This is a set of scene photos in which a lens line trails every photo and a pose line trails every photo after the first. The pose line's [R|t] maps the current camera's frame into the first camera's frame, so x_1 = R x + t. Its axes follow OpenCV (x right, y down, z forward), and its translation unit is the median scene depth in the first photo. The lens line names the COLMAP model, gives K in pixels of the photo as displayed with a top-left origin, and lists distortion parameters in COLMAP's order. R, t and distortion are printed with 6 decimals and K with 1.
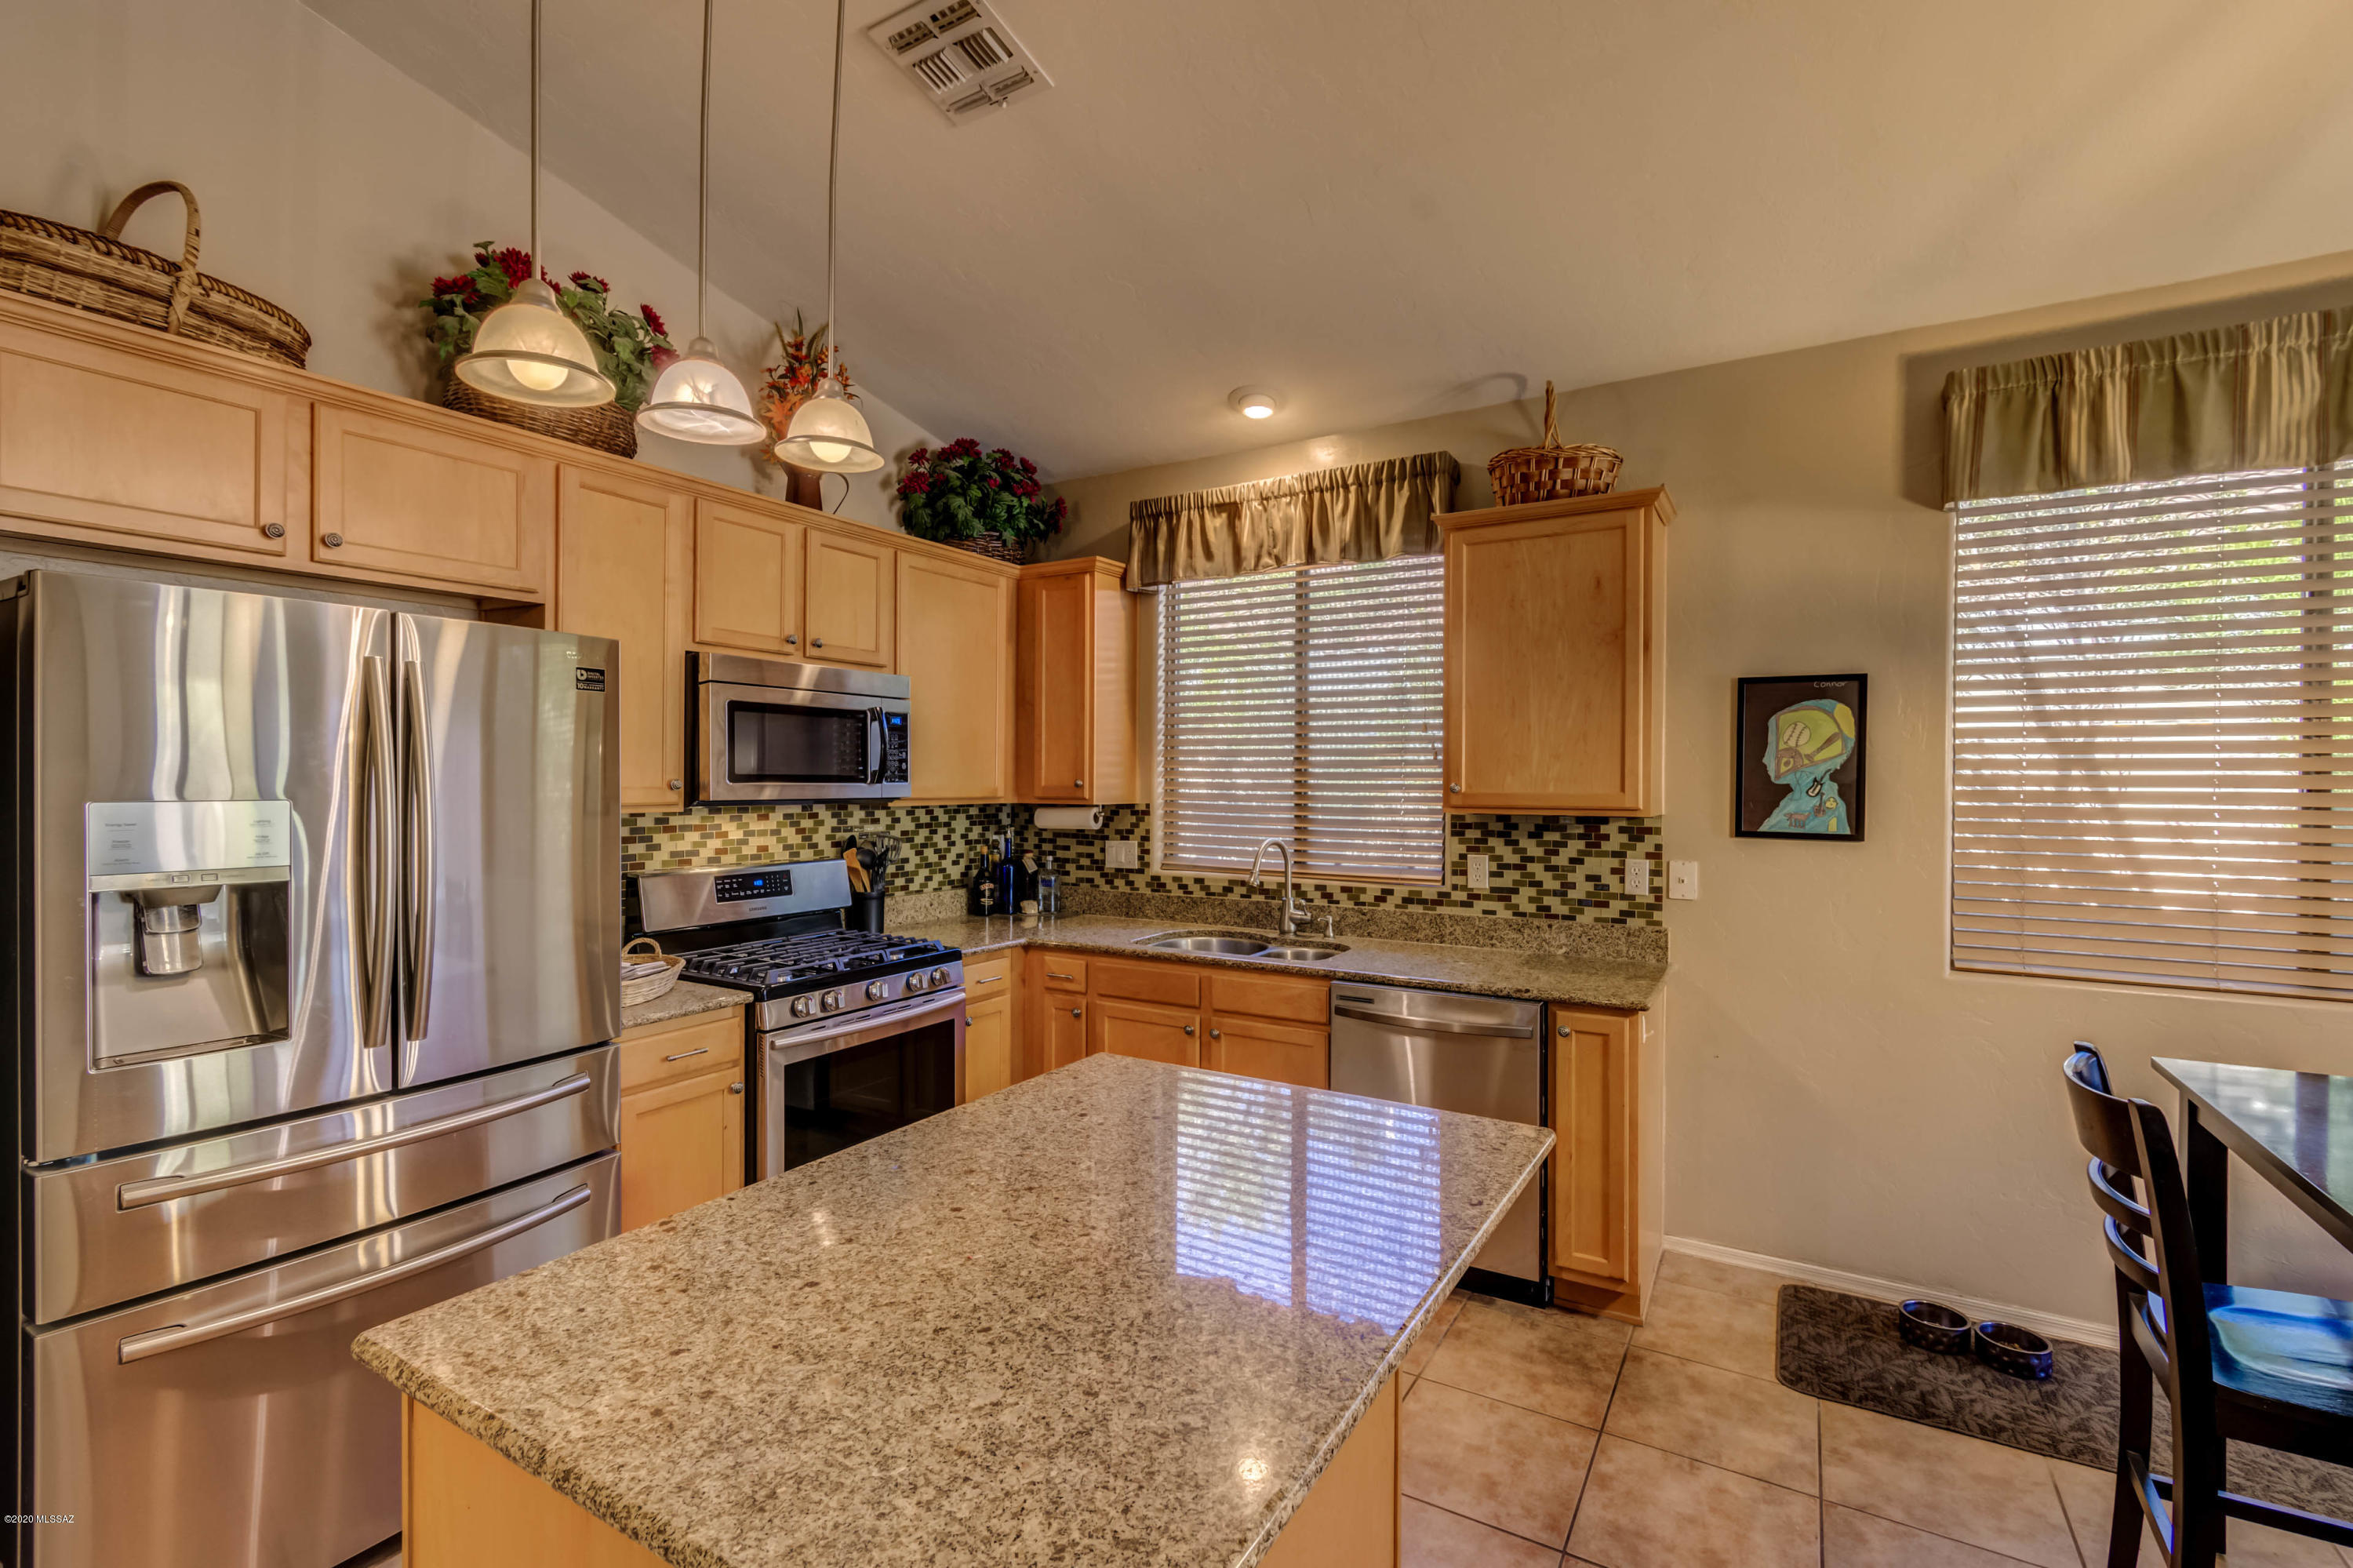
lens RADIAL K [[1036.5, 0, 1186.1], [0, 1036.5, 788.8], [0, 0, 1]] dist [0.000484, -0.000351]
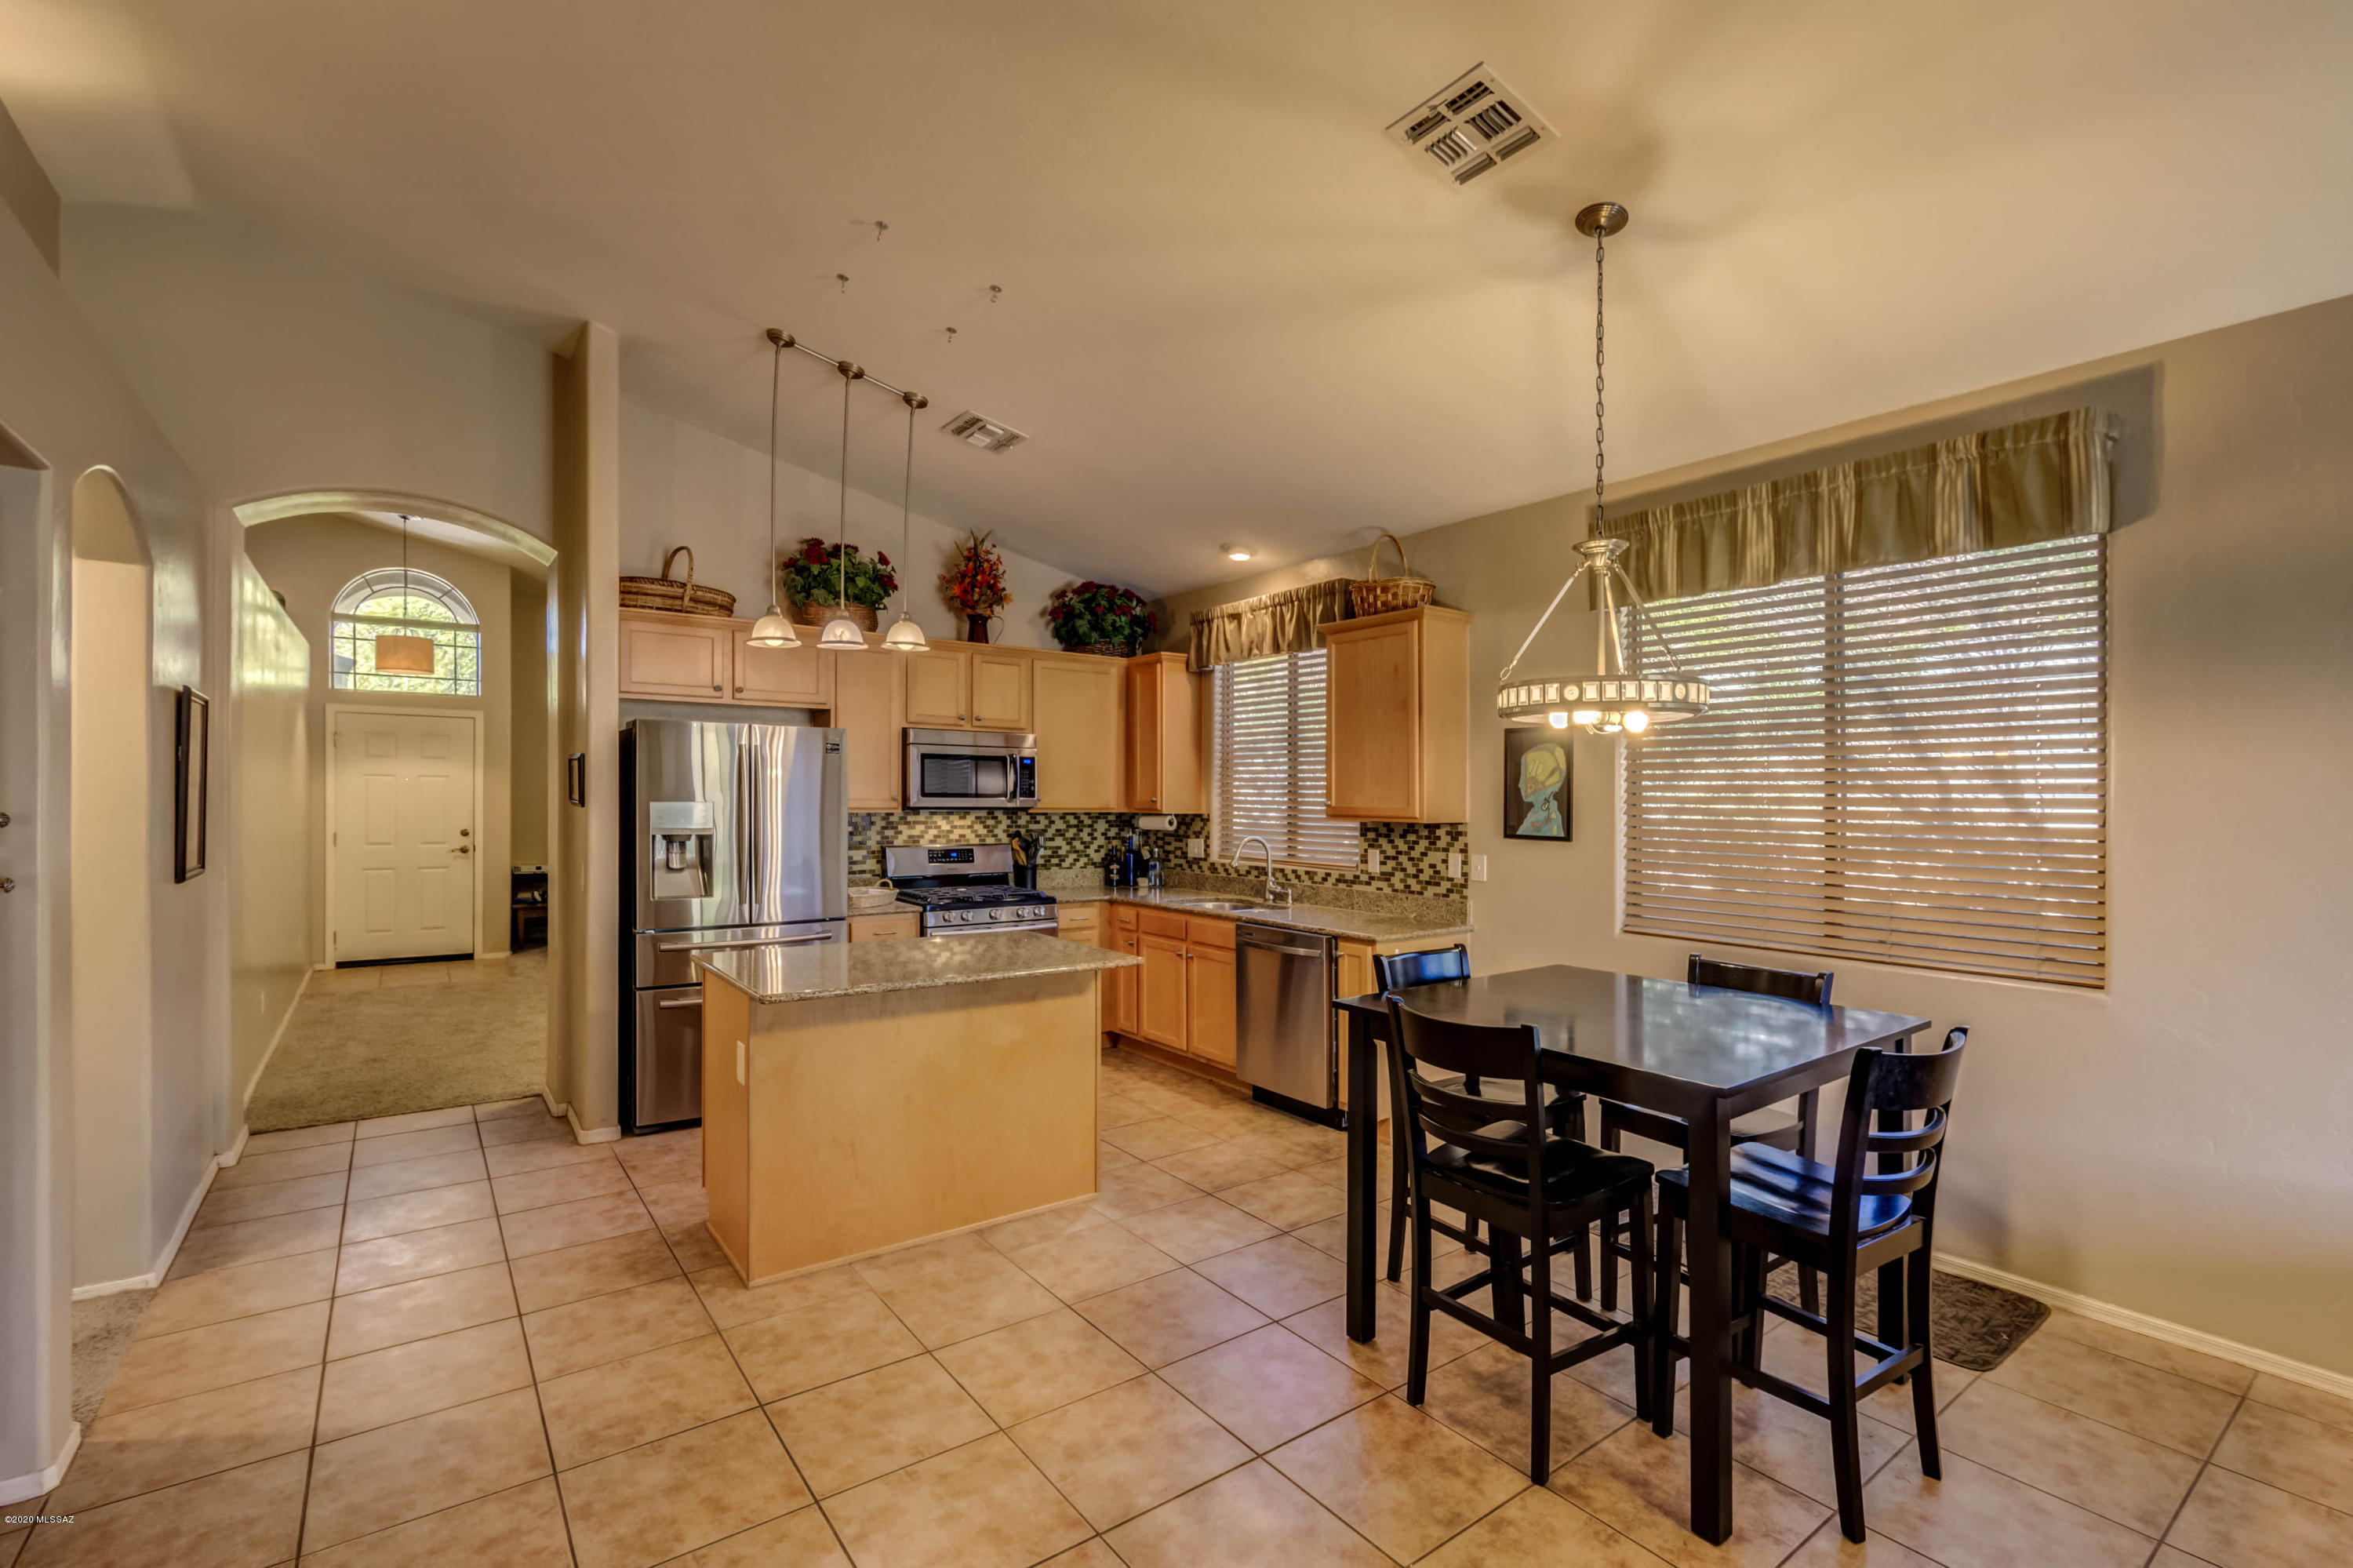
lens RADIAL K [[1042.8, 0, 1177.8], [0, 1042.8, 817.3], [0, 0, 1]] dist [0.000627, -0.000058]
pose [[0.921503, 0.012303, -0.388176, 0.597369], [-0.009249, 0.999910, 0.009737, 0.006448], [0.388261, -0.005382, 0.921534, -0.462369]]
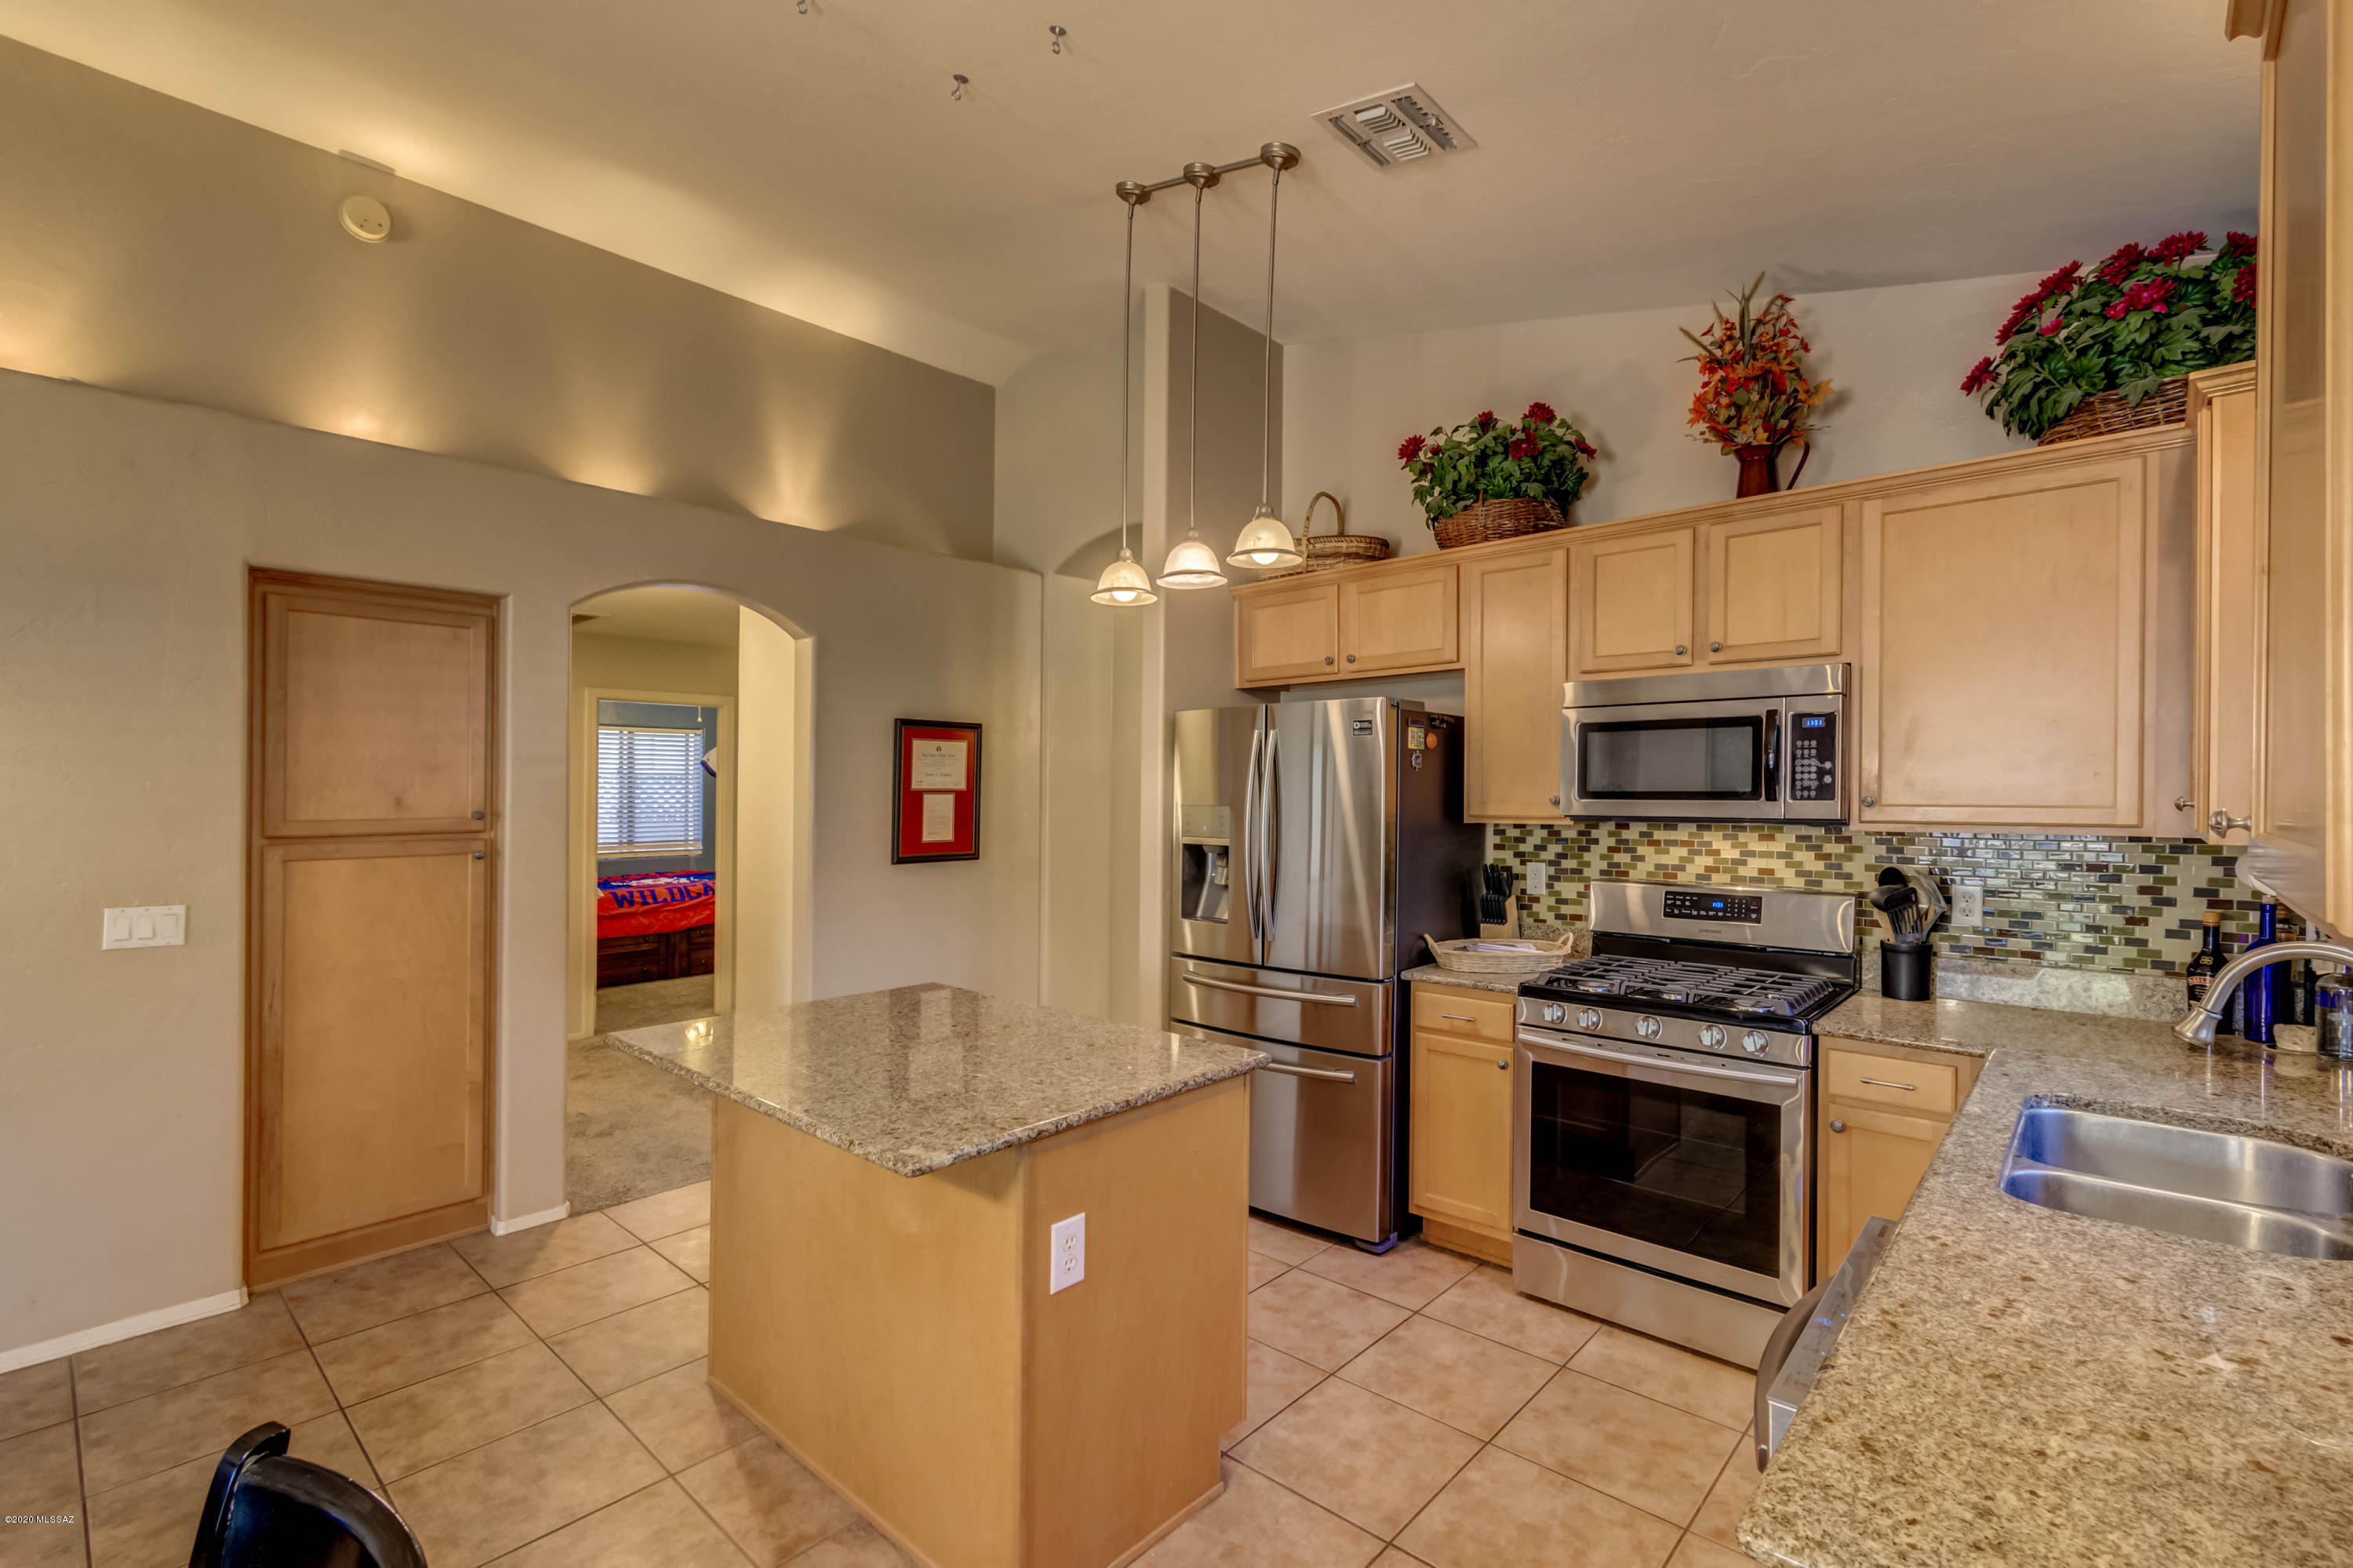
lens RADIAL K [[1038.2, 0, 1205.7], [0, 1038.2, 806.7], [0, 0, 1]] dist [-0.000003, -0.000108]
pose [[-0.189748, 0.012693, -0.981751, 0.583144], [-0.007176, 0.999872, 0.014314, -0.009136], [0.981807, 0.009761, -0.189632, 0.688717]]
